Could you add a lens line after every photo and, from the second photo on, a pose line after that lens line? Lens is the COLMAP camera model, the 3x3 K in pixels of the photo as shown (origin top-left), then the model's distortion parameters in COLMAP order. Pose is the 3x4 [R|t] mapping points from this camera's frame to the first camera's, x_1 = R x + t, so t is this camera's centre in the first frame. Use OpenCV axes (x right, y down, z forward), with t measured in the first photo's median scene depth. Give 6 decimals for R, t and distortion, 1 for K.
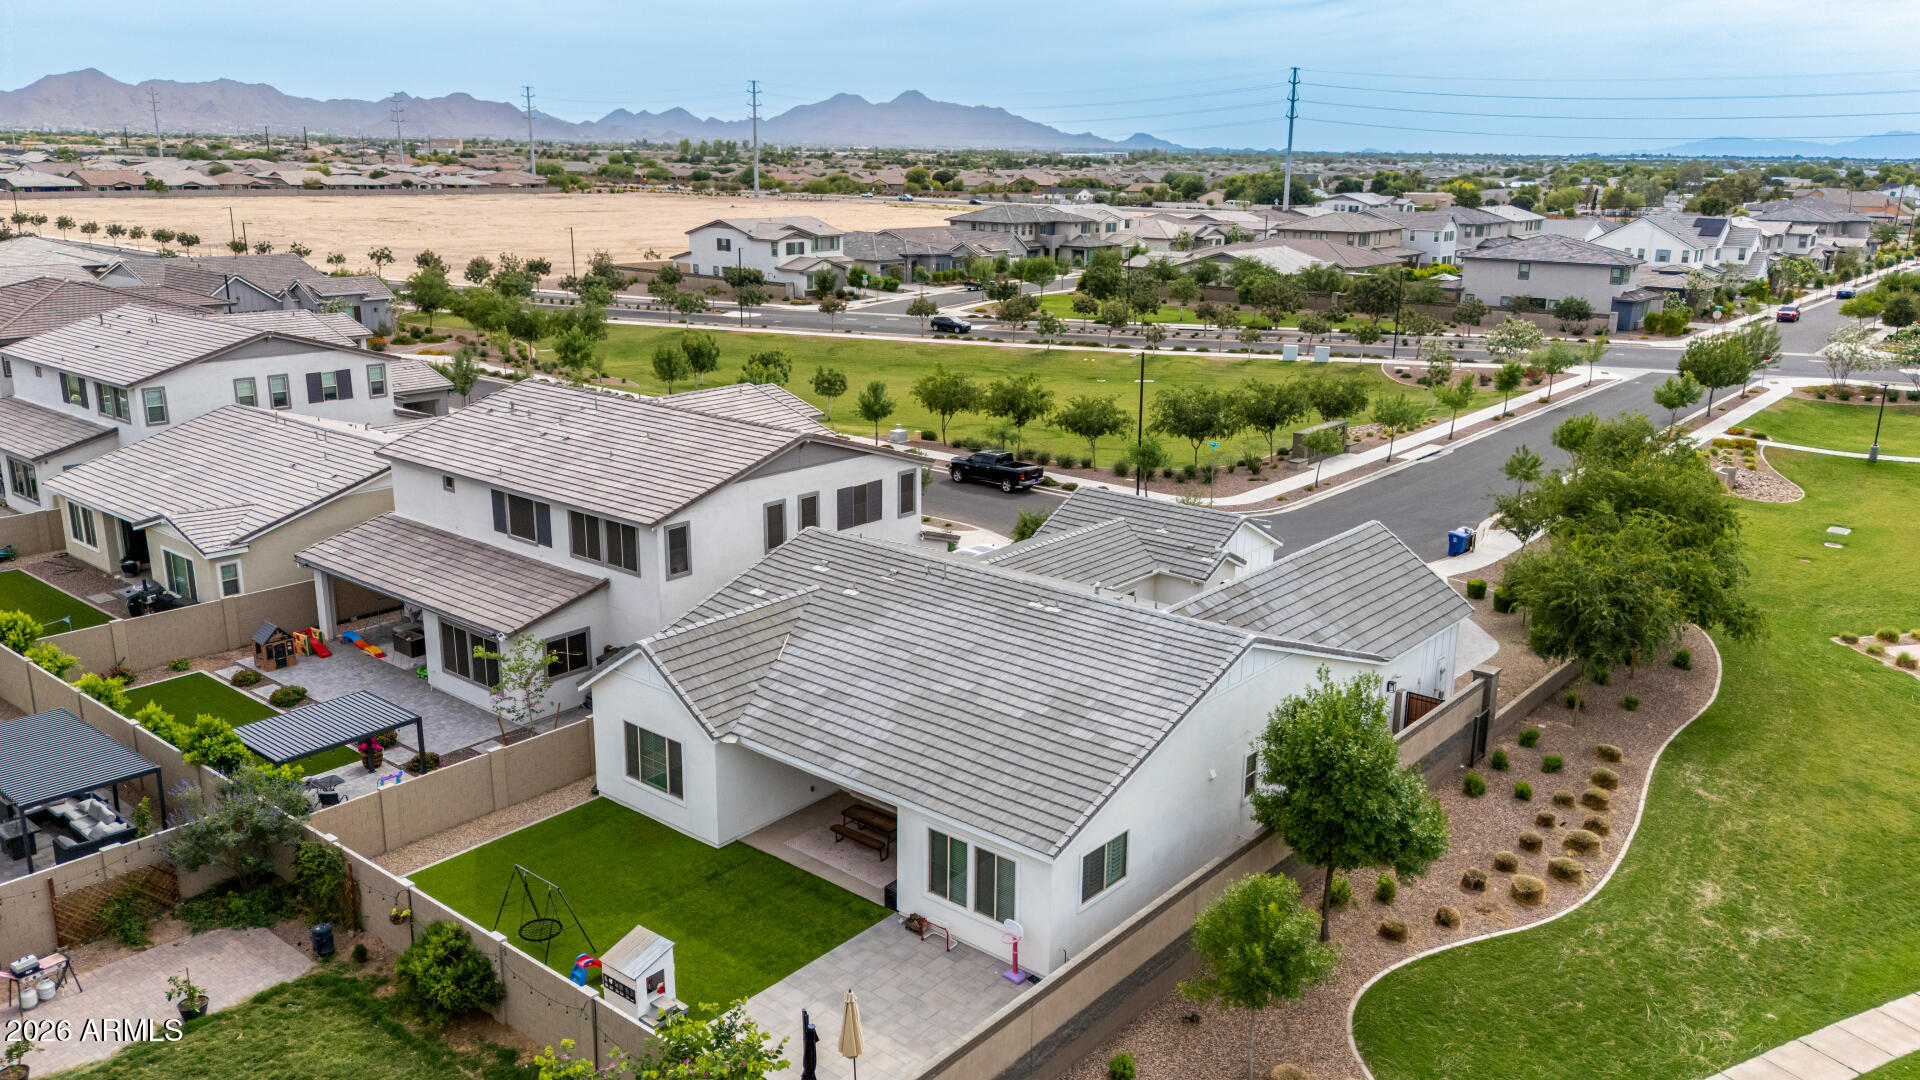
lens RADIAL K [[1441.9, 0, 974.3], [0, 1441.9, 539.5], [0, 0, 1]] dist [0.070920, -0.077434]
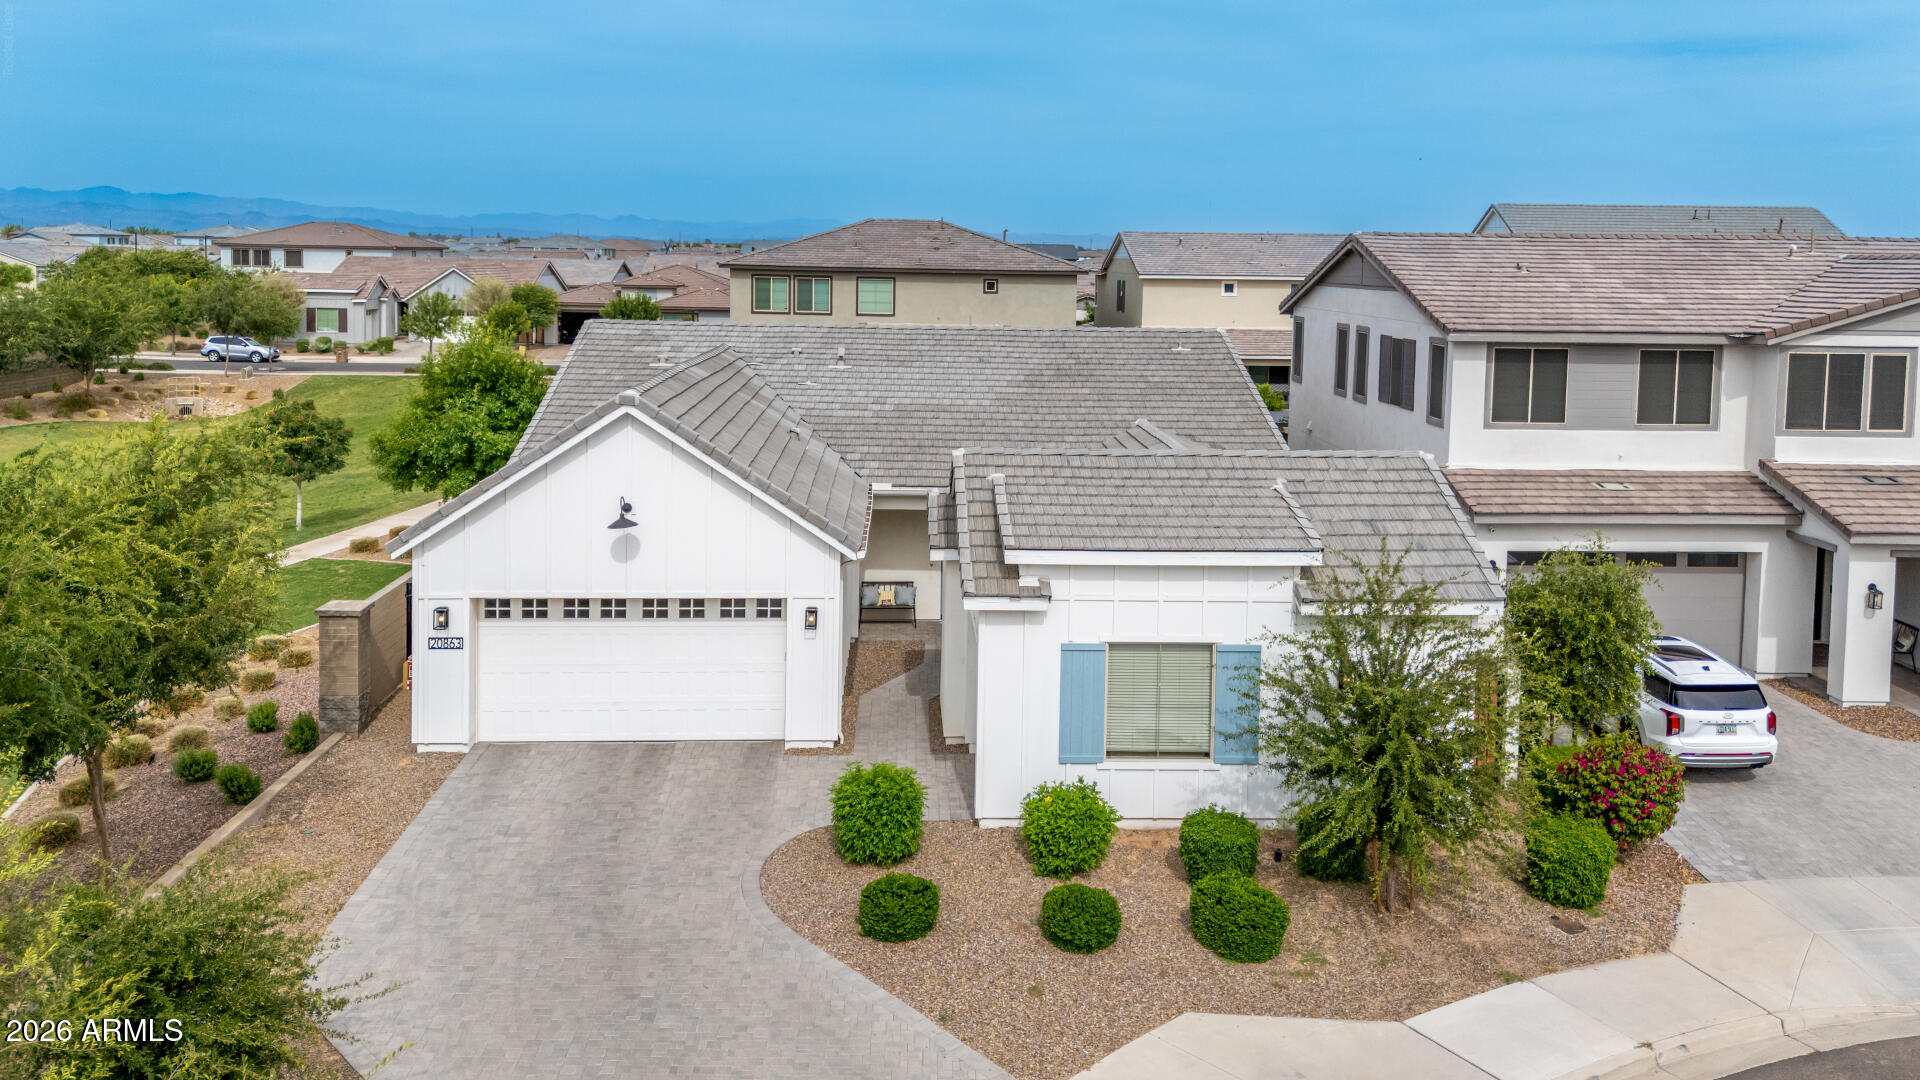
lens RADIAL K [[1489.7, 0, 962.9], [0, 1489.7, 405.4], [0, 0, 1]] dist [0.085703, -0.098476]
pose [[-0.742612, 0.039583, -0.668552, 0.466060], [-0.200084, 0.939548, 0.277877, -0.146305], [0.639136, 0.340121, -0.689799, 1.281330]]
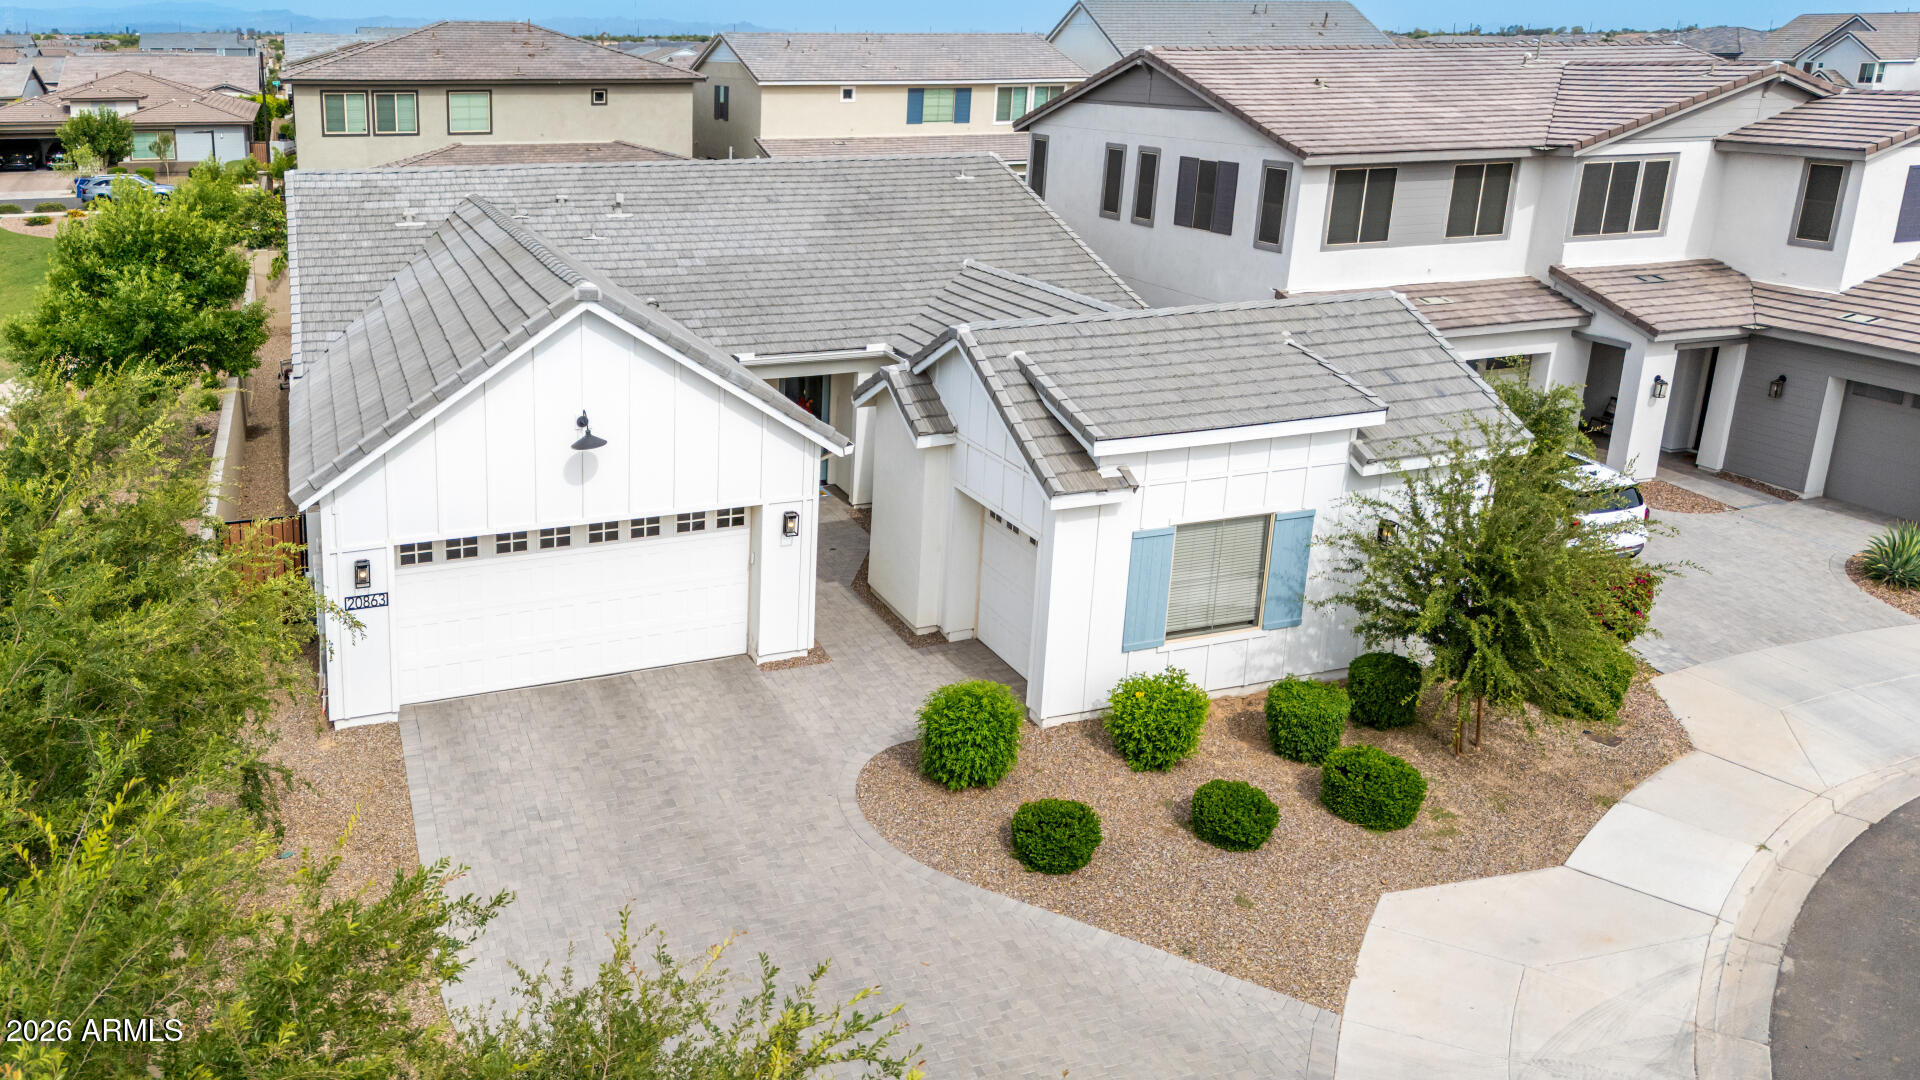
lens RADIAL K [[1480.3, 0, 878.4], [0, 1480.3, 469.4], [0, 0, 1]] dist [0.062772, -0.063308]
pose [[-0.500736, 0.222634, -0.836479, 0.518711], [-0.230896, 0.896989, 0.376959, -0.121057], [0.834236, 0.381897, -0.397749, 1.138914]]
